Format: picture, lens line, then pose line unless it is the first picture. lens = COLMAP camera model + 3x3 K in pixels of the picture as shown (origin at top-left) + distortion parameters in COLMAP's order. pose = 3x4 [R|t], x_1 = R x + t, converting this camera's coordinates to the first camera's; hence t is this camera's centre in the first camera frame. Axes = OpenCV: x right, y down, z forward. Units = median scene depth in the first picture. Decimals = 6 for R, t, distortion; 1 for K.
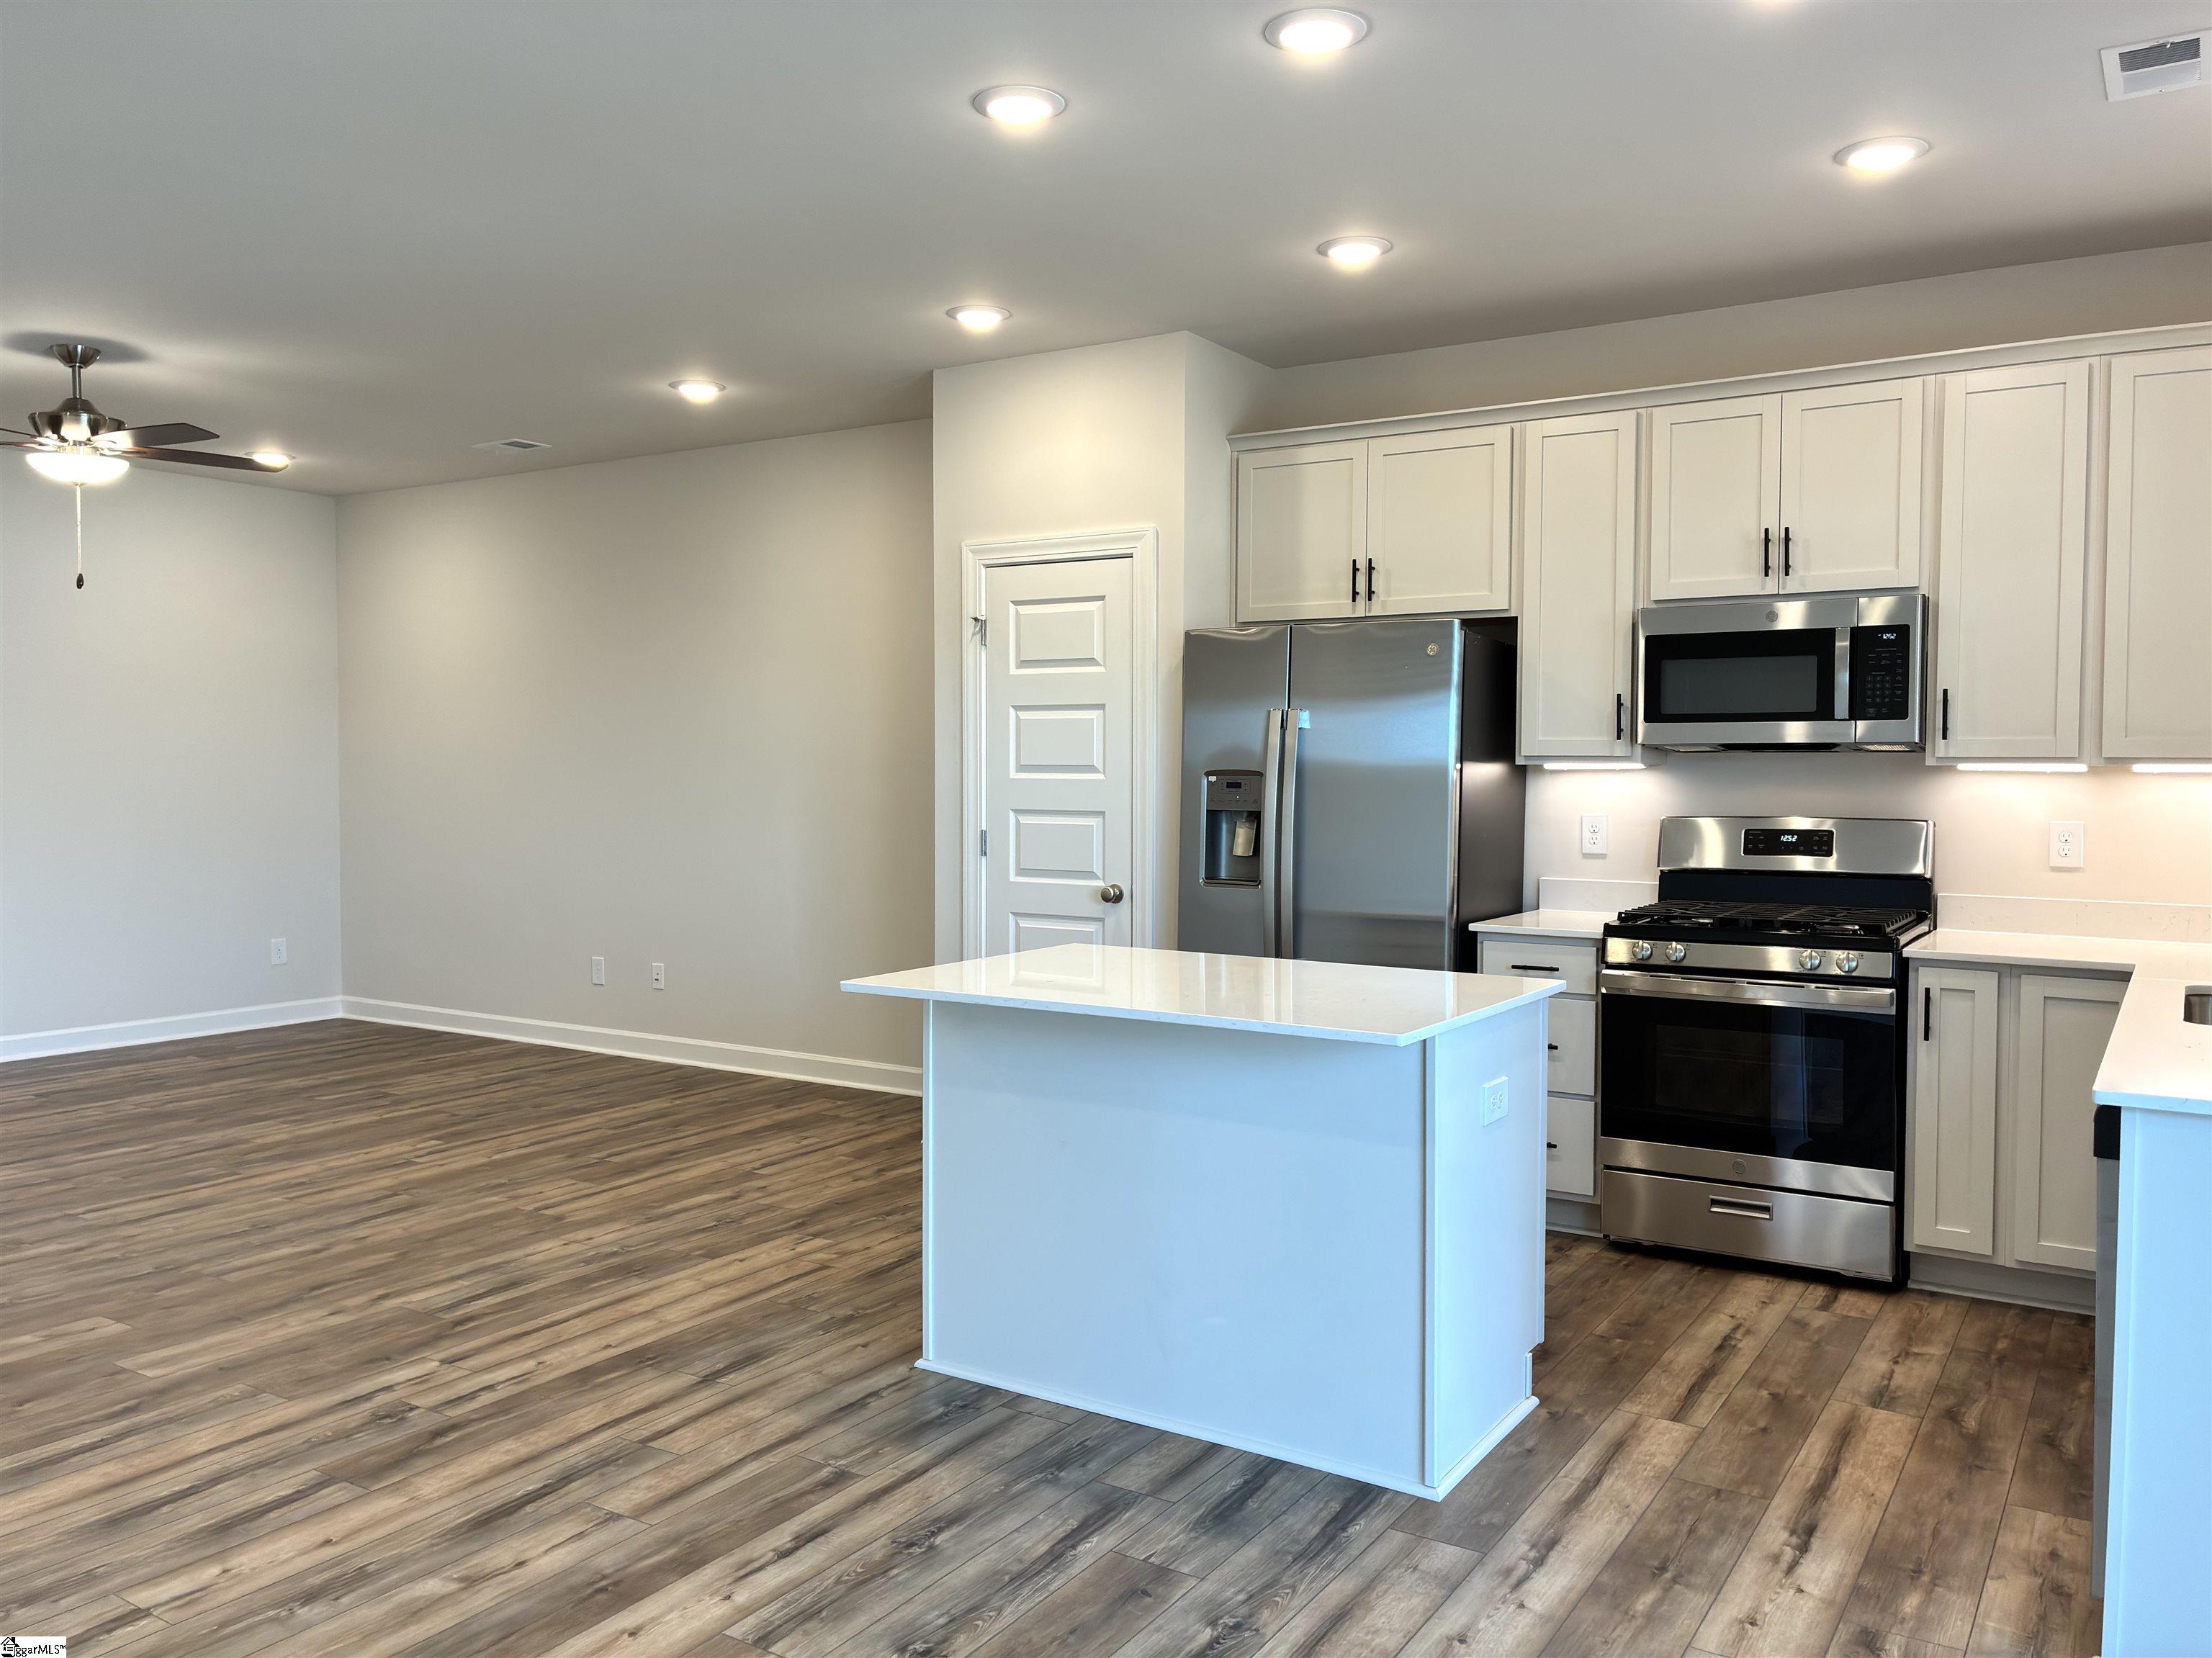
lens RADIAL K [[1693.0, 0, 1100.0], [0, 1693.0, 835.6], [0, 0, 1]] dist [0.059291, -0.000890]
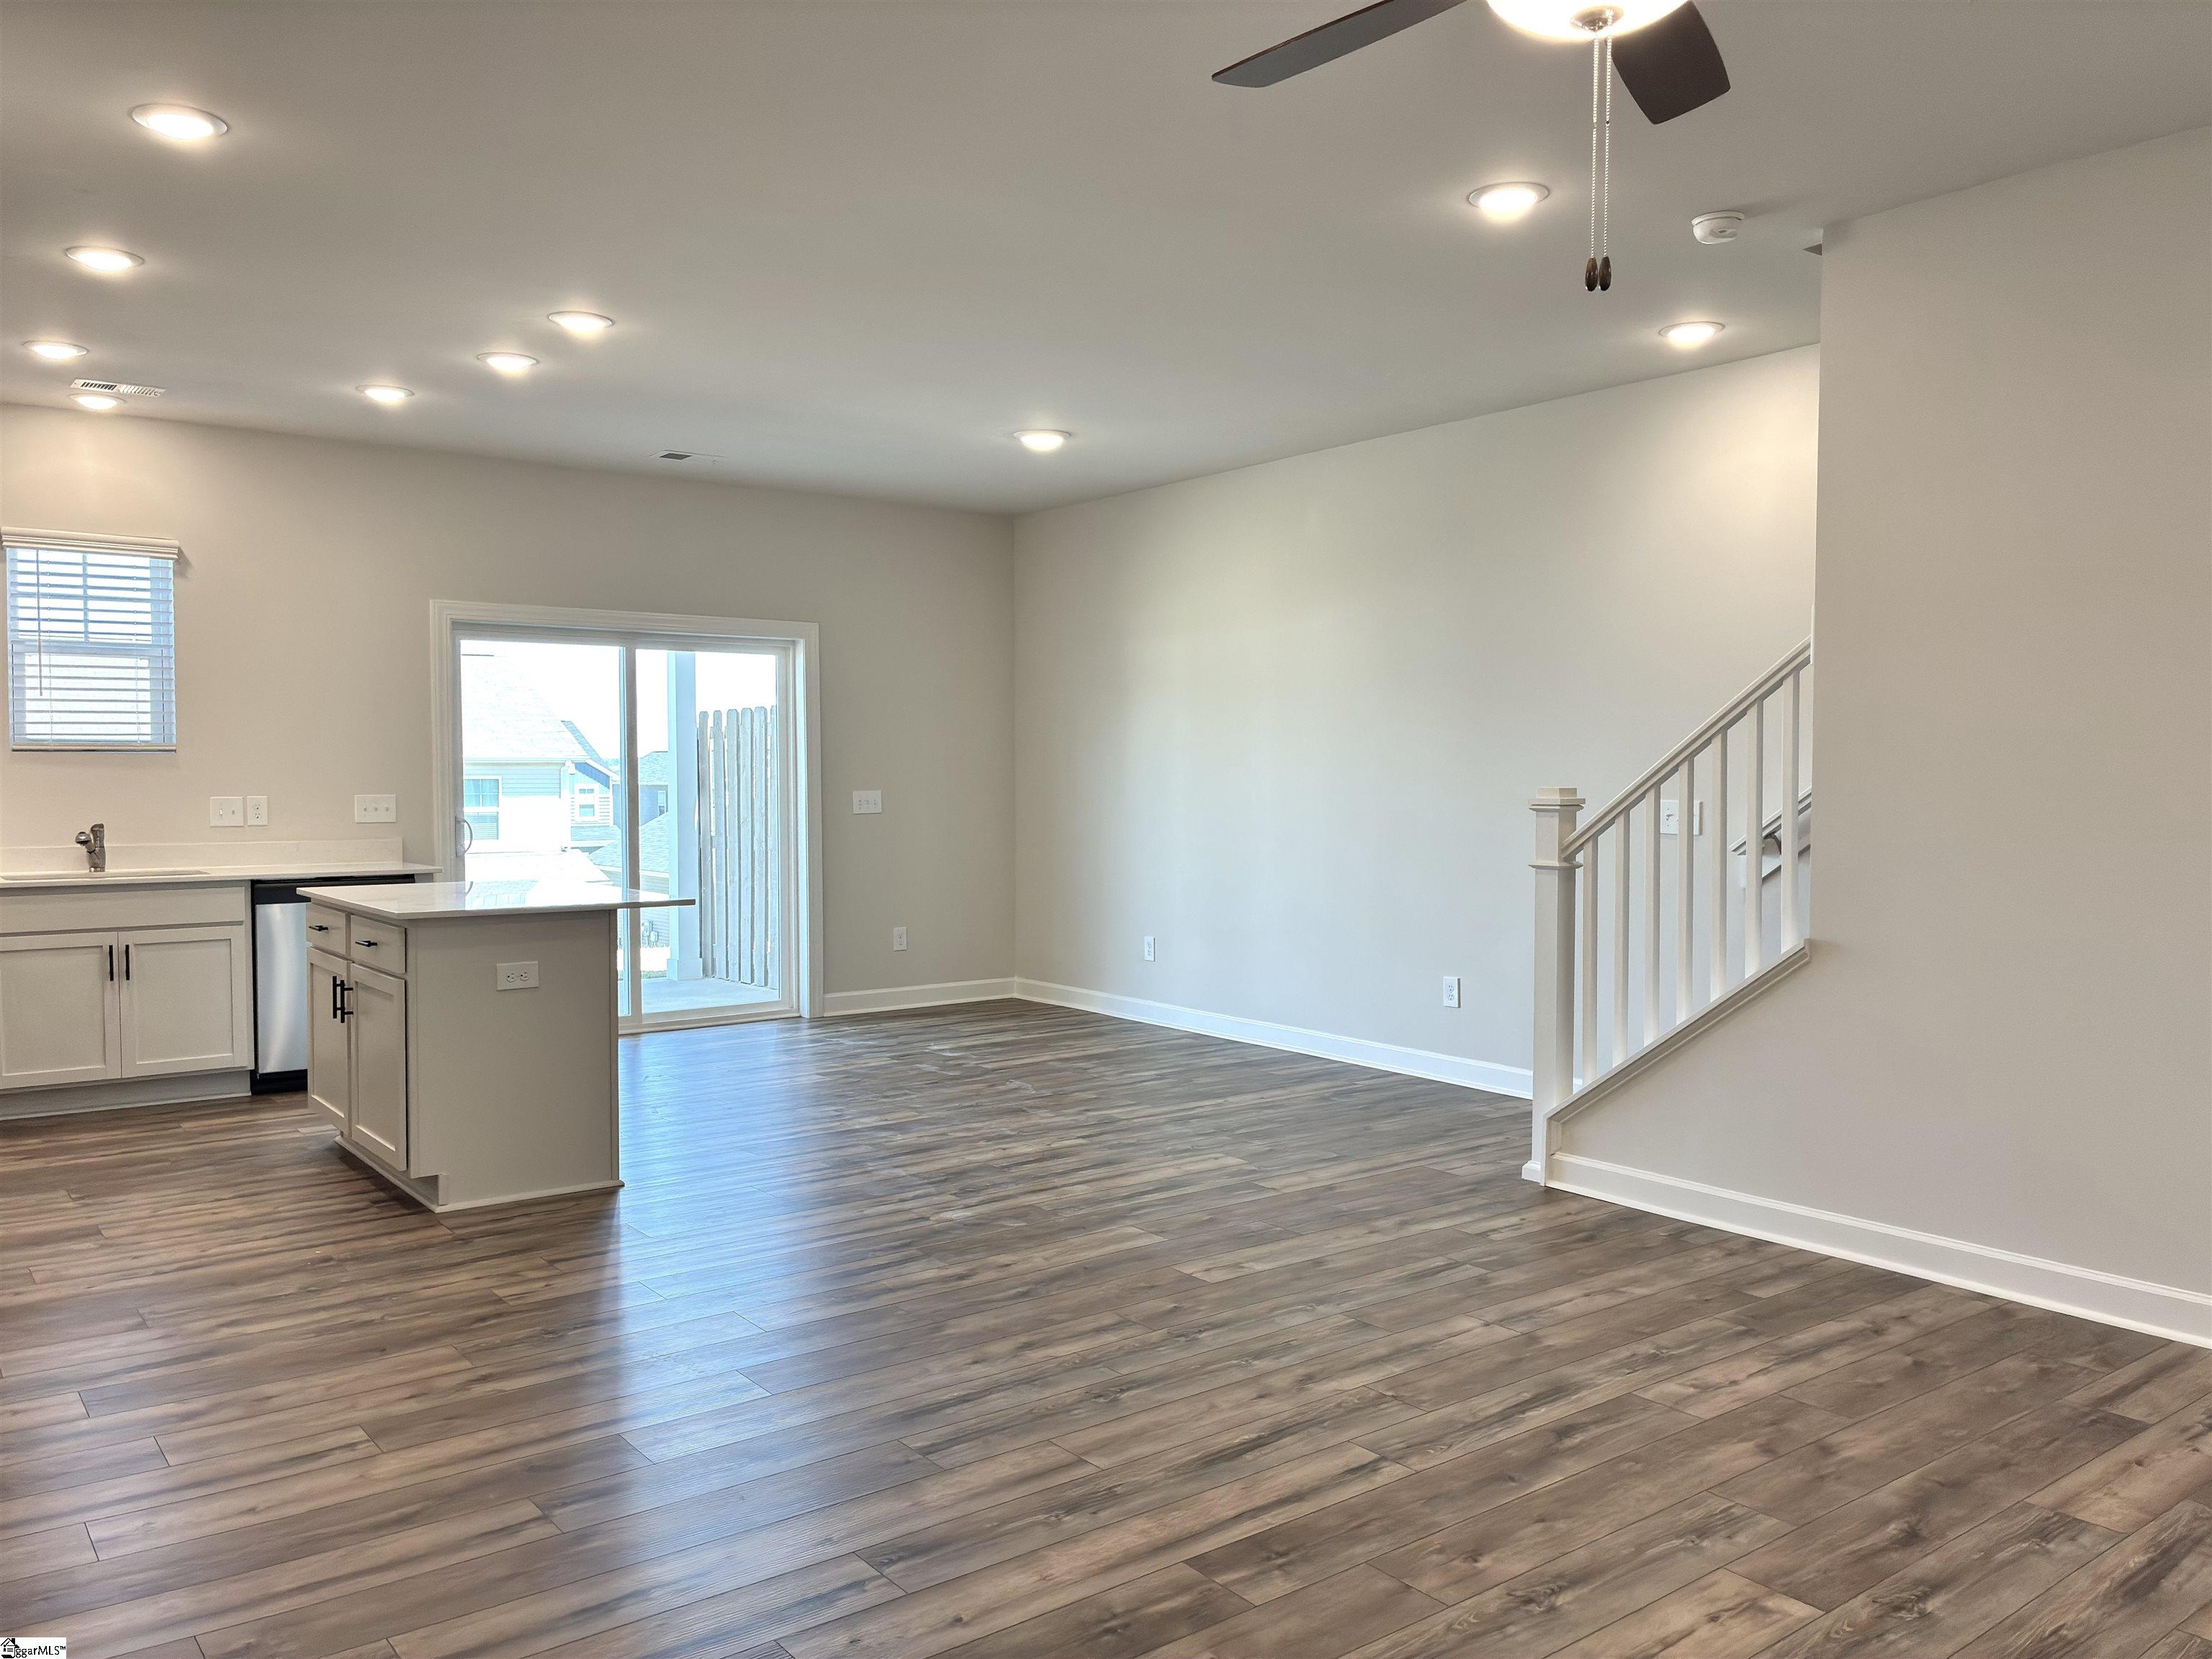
lens RADIAL K [[1702.3, 0, 1106.0], [0, 1702.3, 829.5], [0, 0, 1]] dist [0.030047, 0.000080]
pose [[-0.939110, -0.011573, 0.343422, -0.765354], [0.015235, 0.997048, 0.075261, -0.059867], [-0.343279, 0.075910, -0.936161, 1.727170]]
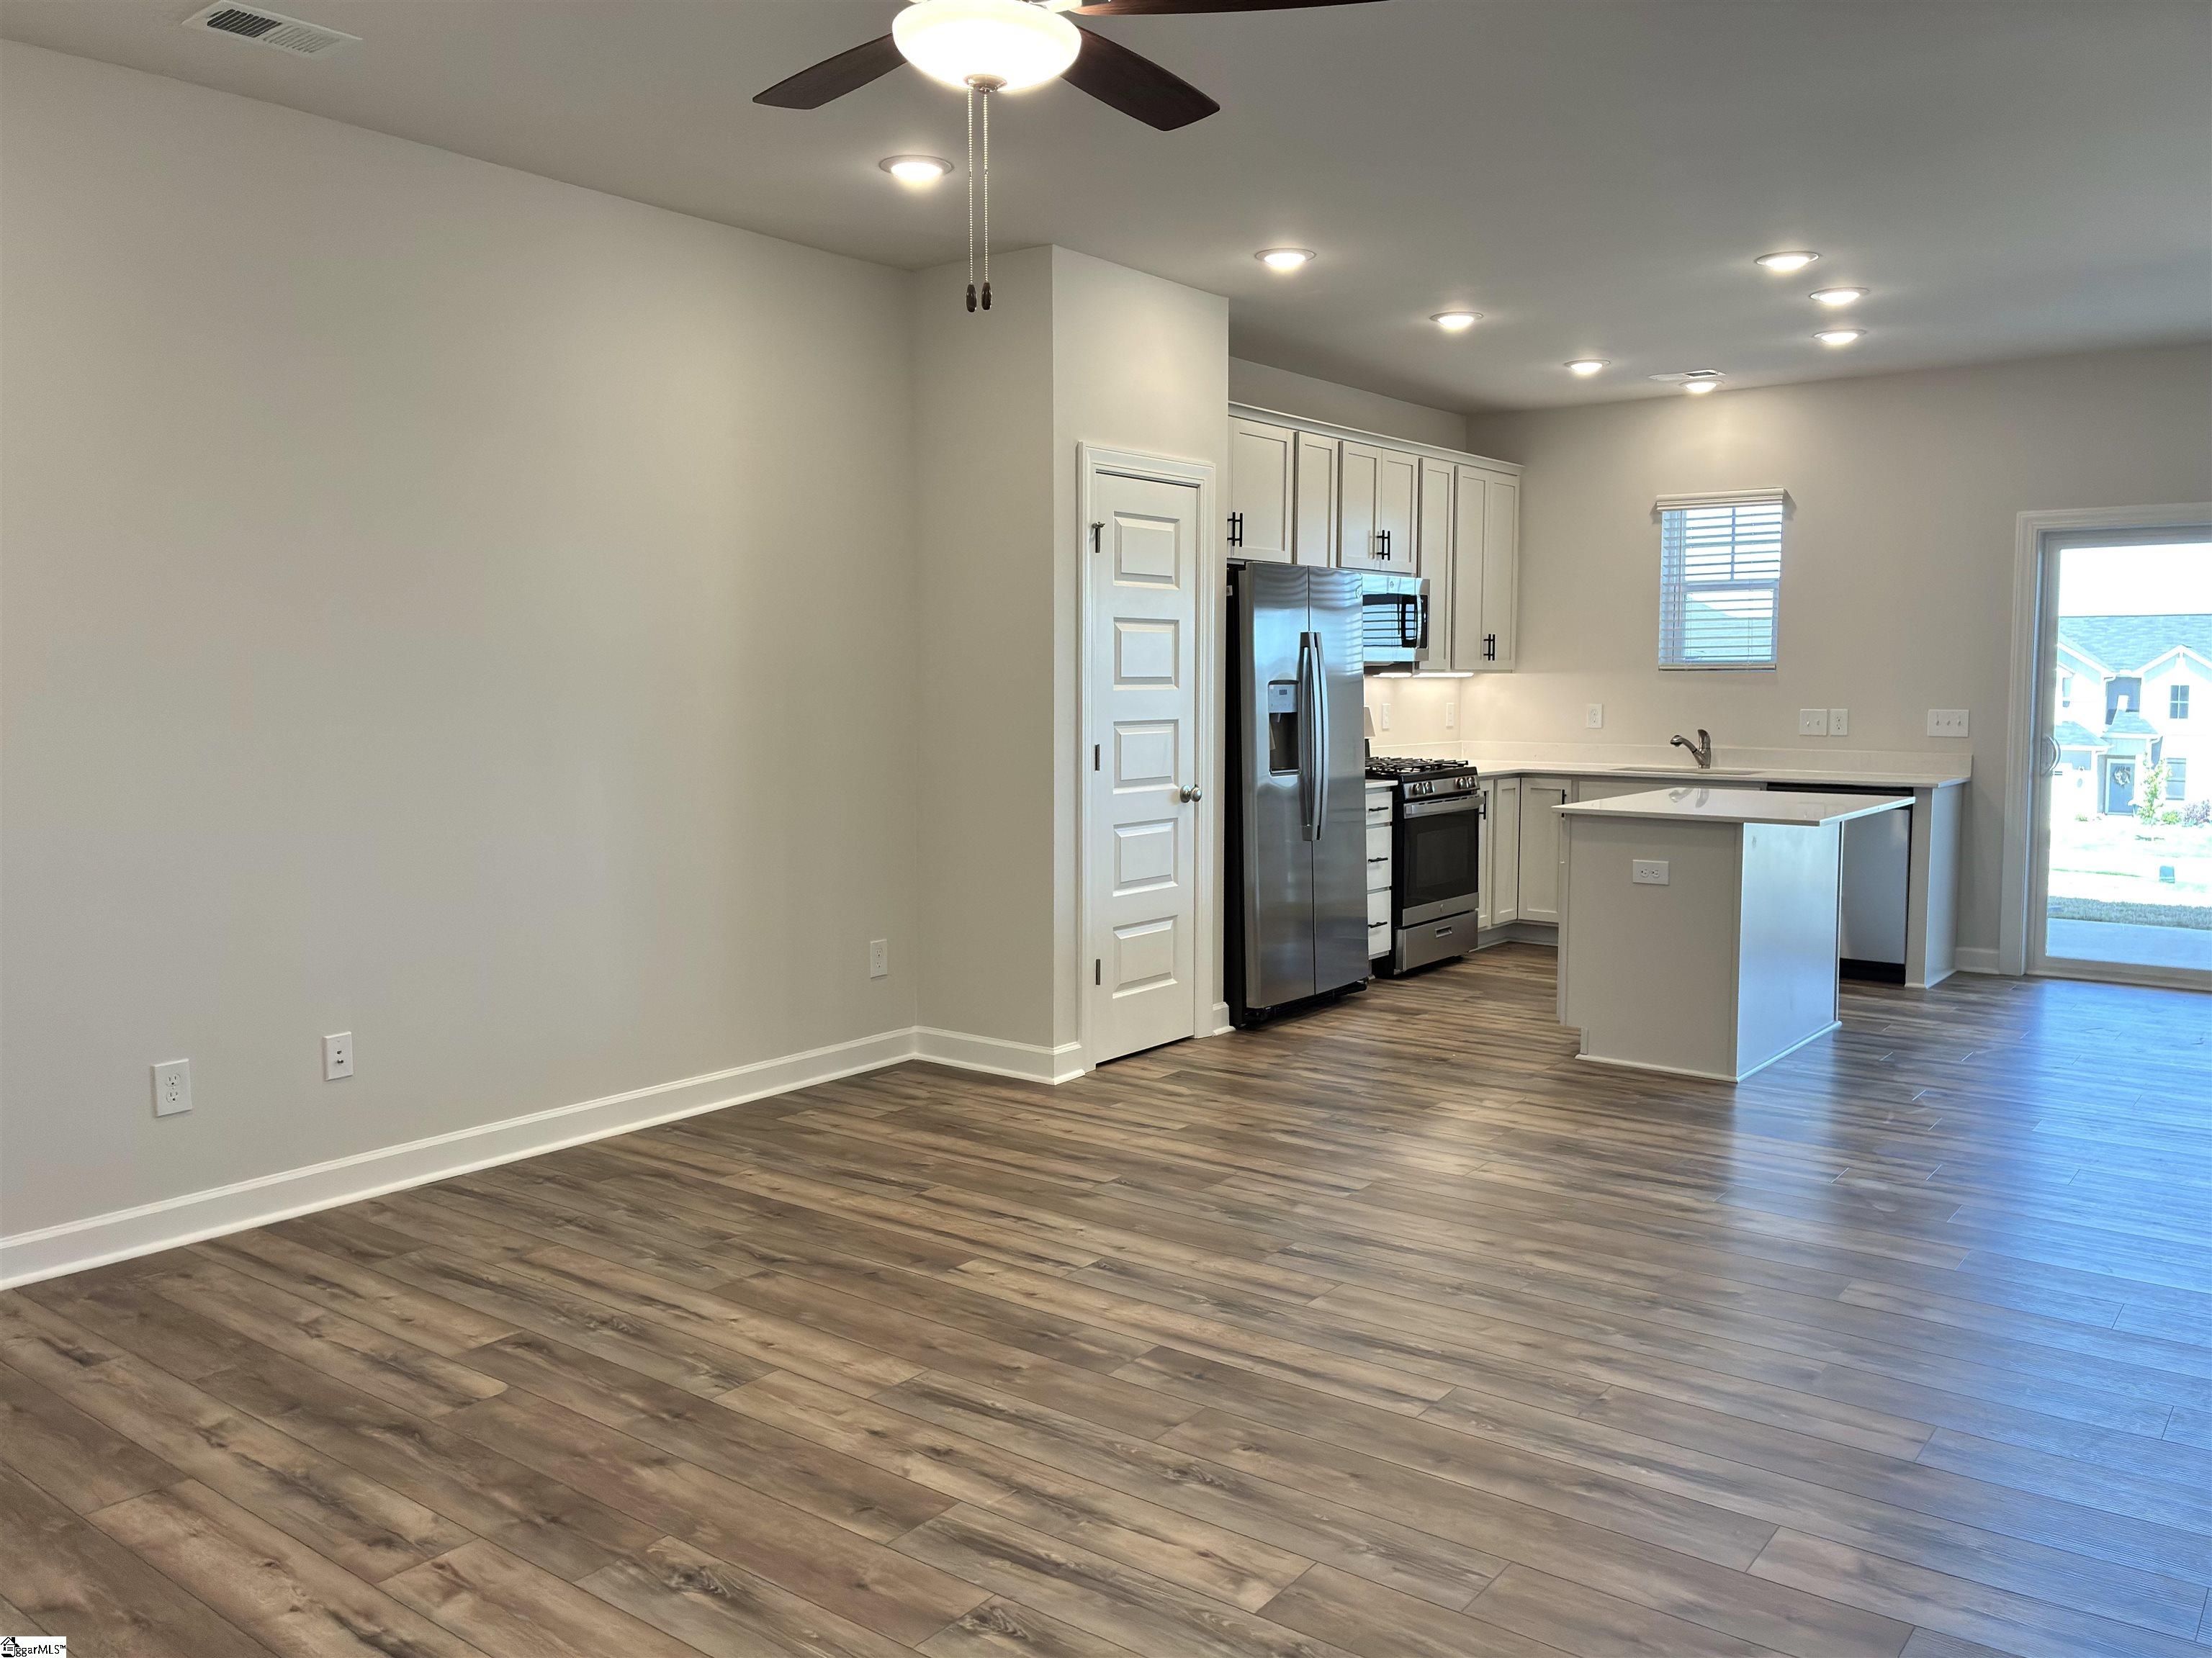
lens RADIAL K [[1693.0, 0, 1100.0], [0, 1693.0, 835.6], [0, 0, 1]] dist [0.059291, -0.000890]
pose [[0.082536, -0.096240, 0.991930, -1.295007], [0.044114, 0.994703, 0.092838, -0.051557], [-0.995611, 0.036096, 0.086345, 1.144705]]
